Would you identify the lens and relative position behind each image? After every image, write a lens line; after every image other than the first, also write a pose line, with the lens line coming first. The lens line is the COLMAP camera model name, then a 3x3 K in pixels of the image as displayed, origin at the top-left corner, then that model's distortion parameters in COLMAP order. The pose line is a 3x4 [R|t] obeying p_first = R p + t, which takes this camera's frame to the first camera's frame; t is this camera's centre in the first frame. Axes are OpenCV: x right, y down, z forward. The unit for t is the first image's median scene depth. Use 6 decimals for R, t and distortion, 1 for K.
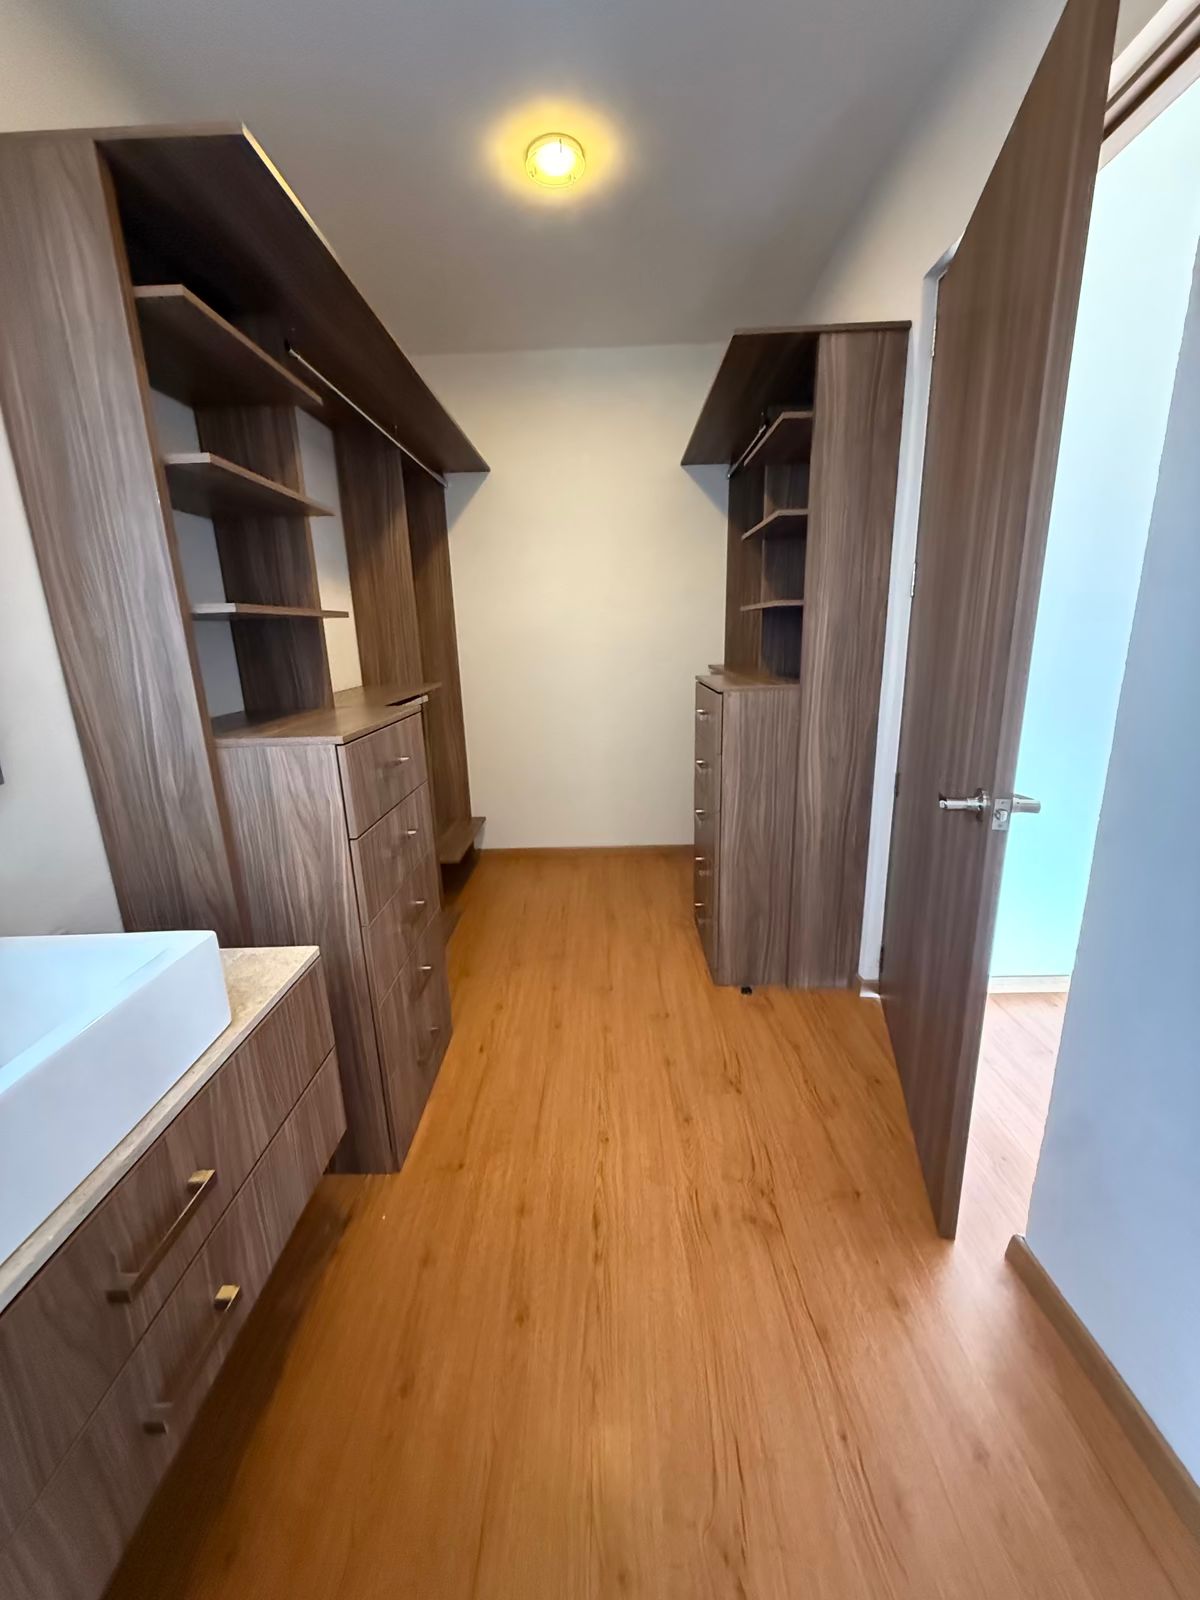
lens RADIAL K [[638.2, 0, 593.8], [0, 638.2, 799.8], [0, 0, 1]] dist [0.003263, 0.000435]
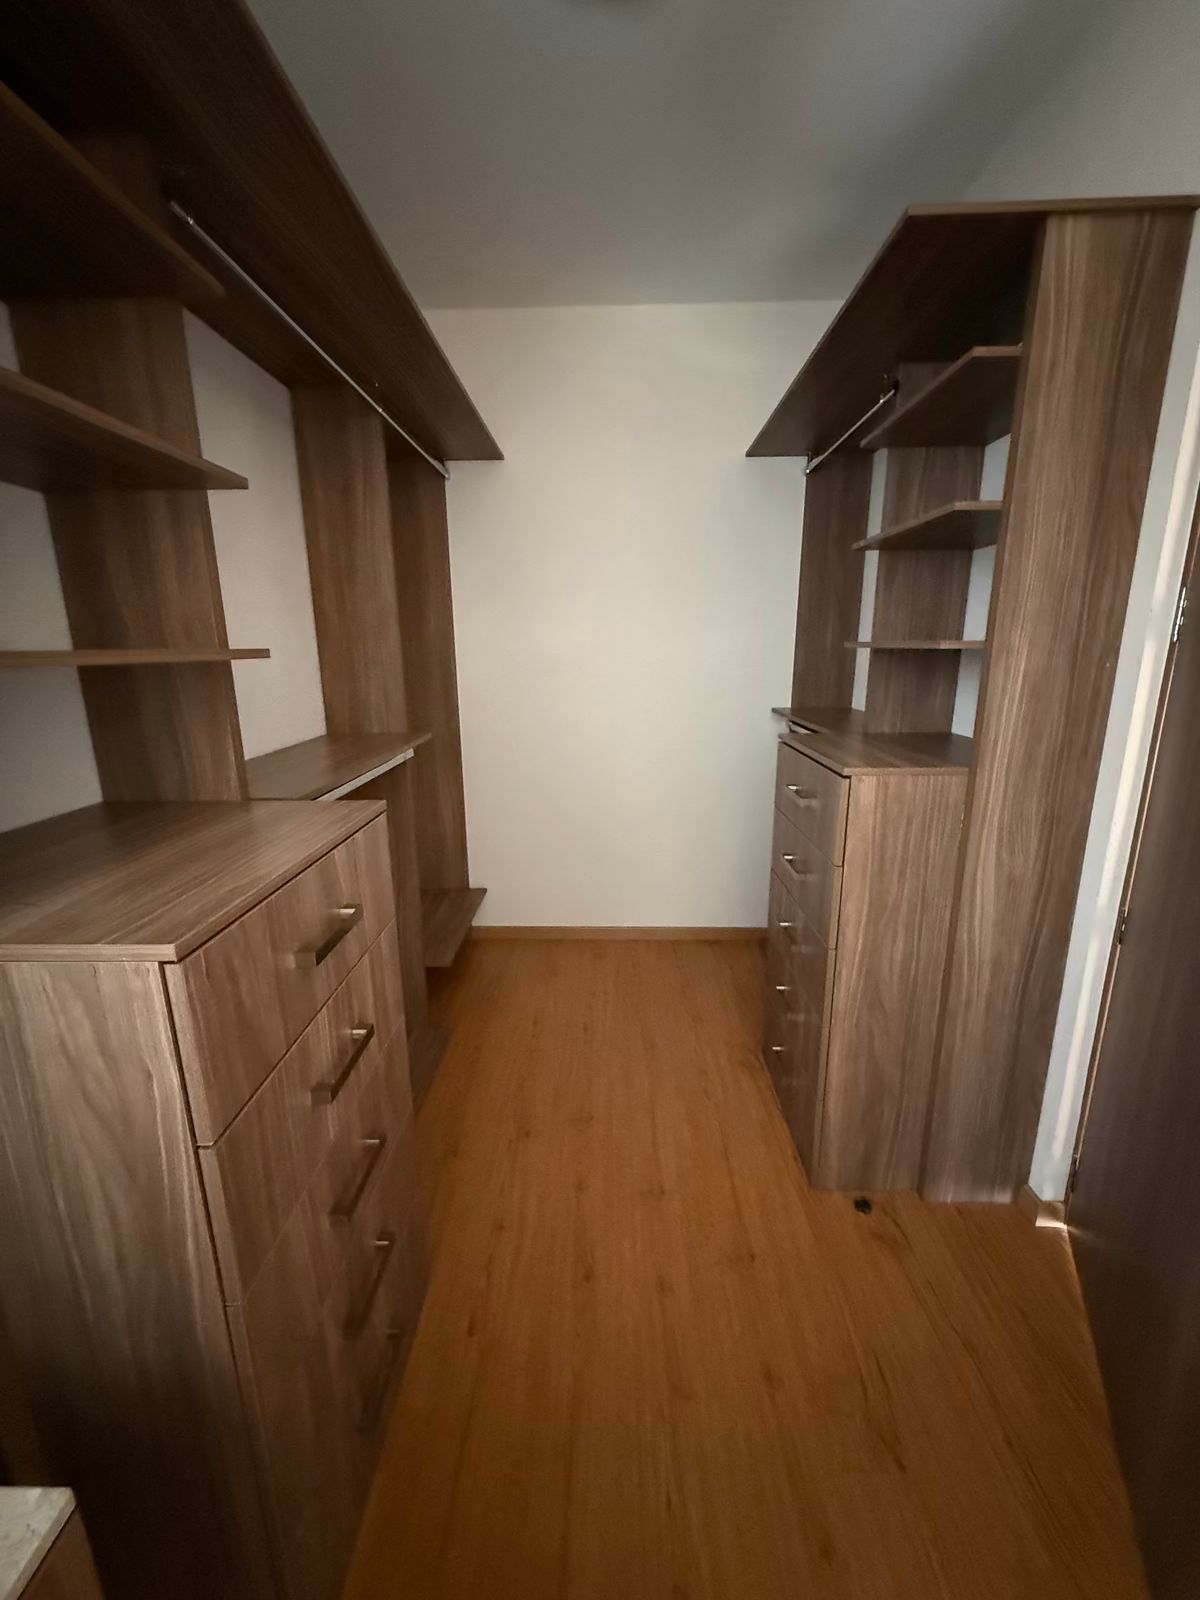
lens RADIAL K [[638.2, 0, 593.8], [0, 638.2, 799.8], [0, 0, 1]] dist [0.003263, 0.000435]
pose [[0.999740, 0.022440, -0.004036, -0.057817], [-0.022519, 0.999531, -0.020761, -0.119309], [0.003568, 0.020846, 0.999776, 0.325895]]
